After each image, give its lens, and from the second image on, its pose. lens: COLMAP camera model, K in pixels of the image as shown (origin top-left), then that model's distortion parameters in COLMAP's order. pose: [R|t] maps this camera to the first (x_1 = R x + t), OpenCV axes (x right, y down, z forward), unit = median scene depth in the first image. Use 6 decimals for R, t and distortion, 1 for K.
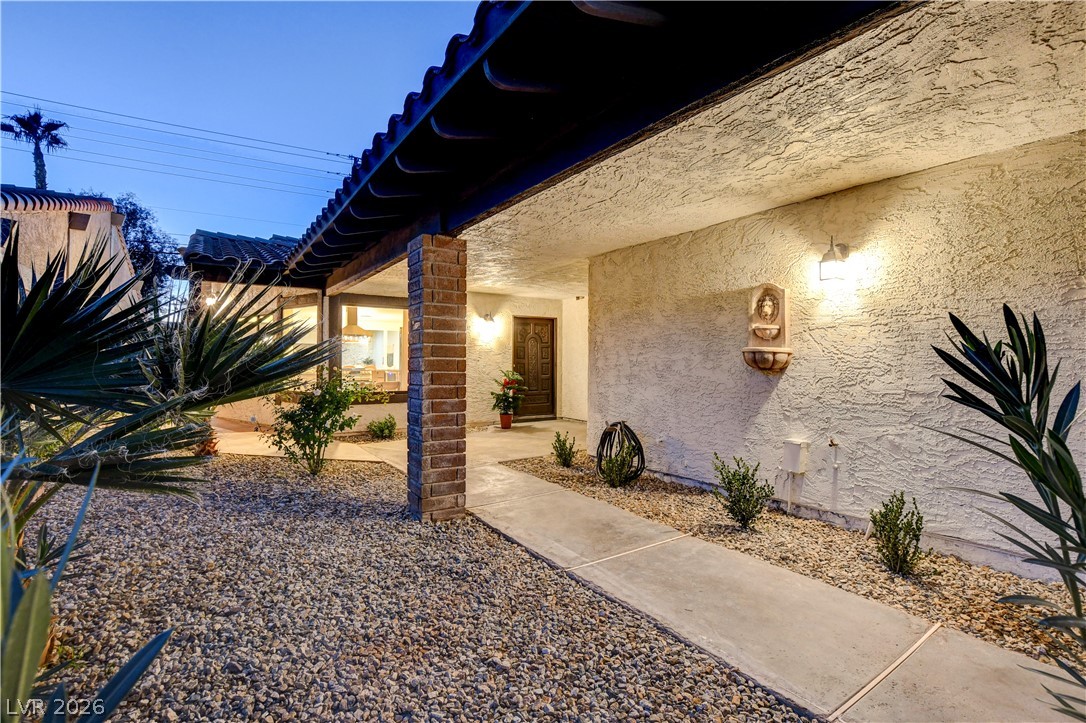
lens RADIAL K [[506.6, 0, 557.0], [0, 506.6, 360.3], [0, 0, 1]] dist [-0.035660, 0.000881]
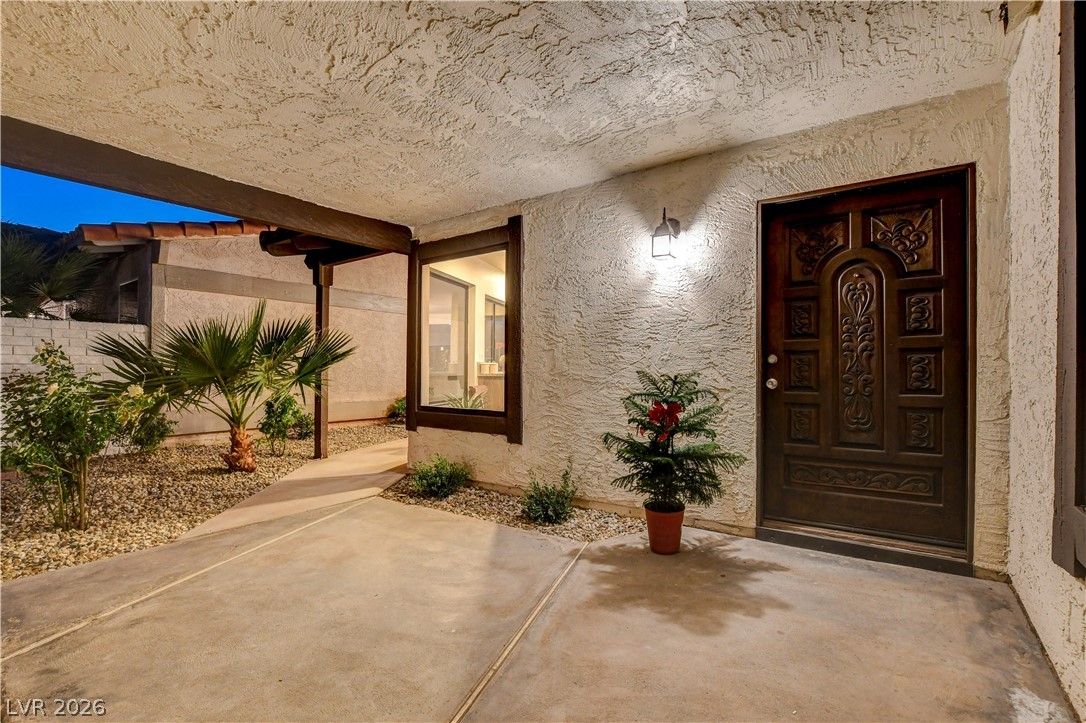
lens RADIAL K [[508.3, 0, 557.5], [0, 508.3, 365.5], [0, 0, 1]] dist [-0.018285, 0.000423]
pose [[0.322199, -0.011040, -0.946608, 0.384913], [0.003808, 0.999939, -0.010365, 0.038594], [0.946664, -0.000265, 0.322221, 1.712324]]
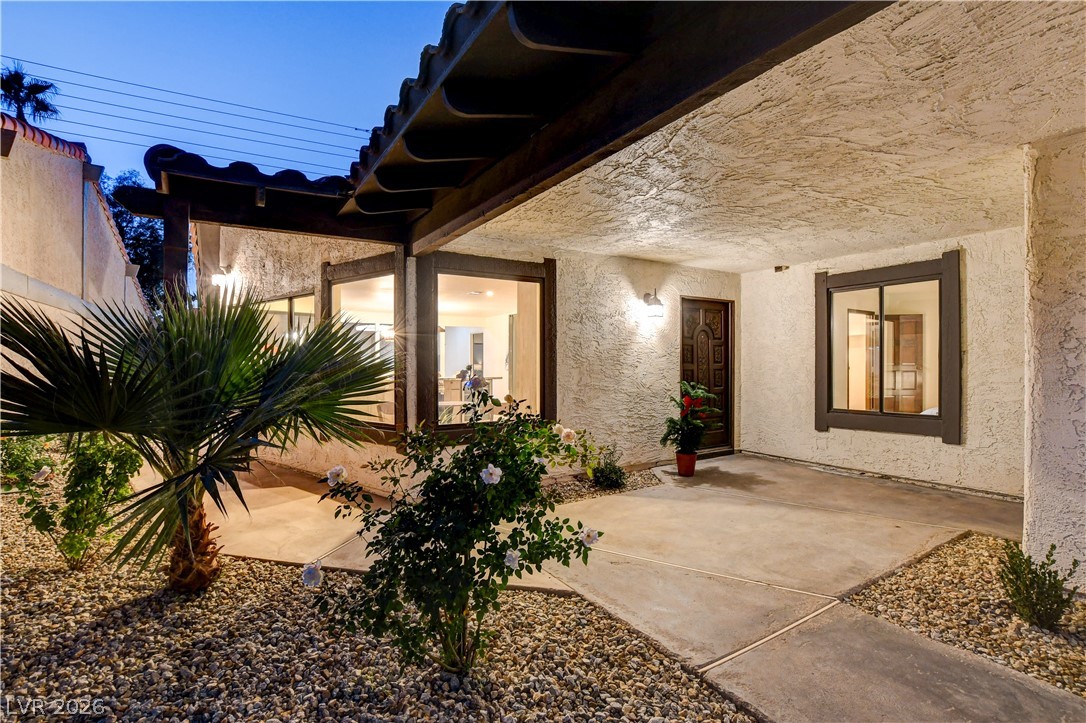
lens RADIAL K [[508.3, 0, 557.5], [0, 508.3, 365.5], [0, 0, 1]] dist [-0.018285, 0.000423]
pose [[0.999155, -0.005588, -0.040730, -0.479198], [0.005960, 0.999942, 0.009013, -0.015130], [0.040678, -0.009248, 0.999130, 0.765048]]
